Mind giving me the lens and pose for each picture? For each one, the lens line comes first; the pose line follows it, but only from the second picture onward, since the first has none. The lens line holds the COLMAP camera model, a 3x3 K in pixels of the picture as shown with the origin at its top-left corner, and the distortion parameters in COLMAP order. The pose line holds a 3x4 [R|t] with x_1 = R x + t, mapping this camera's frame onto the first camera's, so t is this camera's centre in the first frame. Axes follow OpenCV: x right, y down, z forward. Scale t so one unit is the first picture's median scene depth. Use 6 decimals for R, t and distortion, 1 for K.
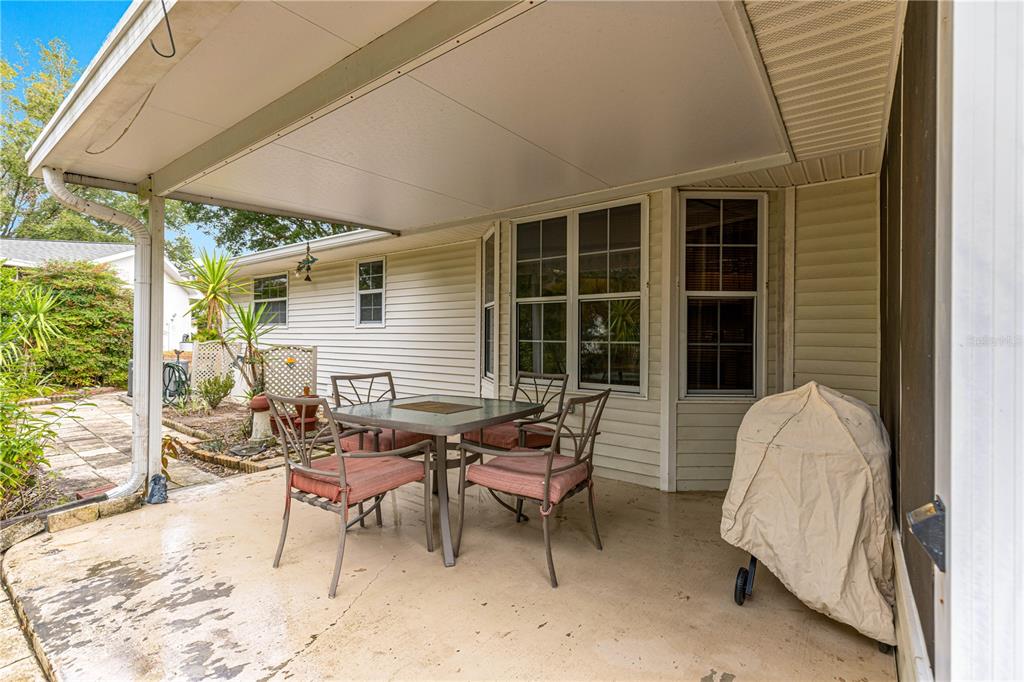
lens RADIAL K [[463.9, 0, 512.2], [0, 463.9, 340.2], [0, 0, 1]] dist [0.000459, 0.000042]
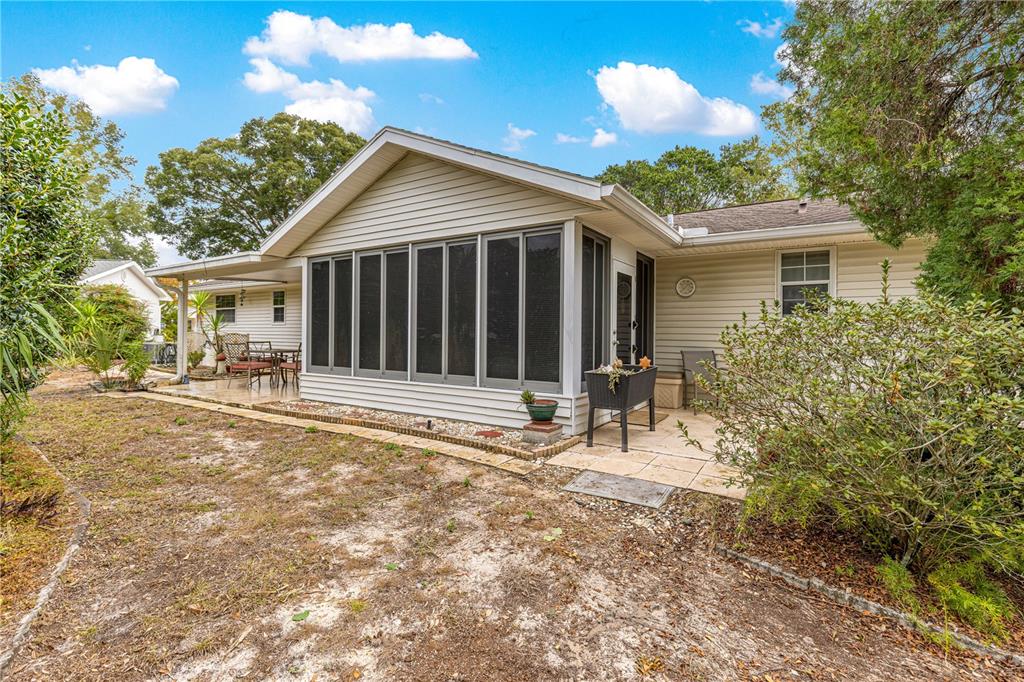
lens RADIAL K [[463.9, 0, 511.0], [0, 463.9, 333.1], [0, 0, 1]] dist [0.000459, 0.000042]
pose [[0.997611, -0.000234, 0.069077, 0.463217], [0.000625, 0.999984, -0.005638, 0.017403], [-0.069075, 0.005668, 0.997595, -0.882854]]
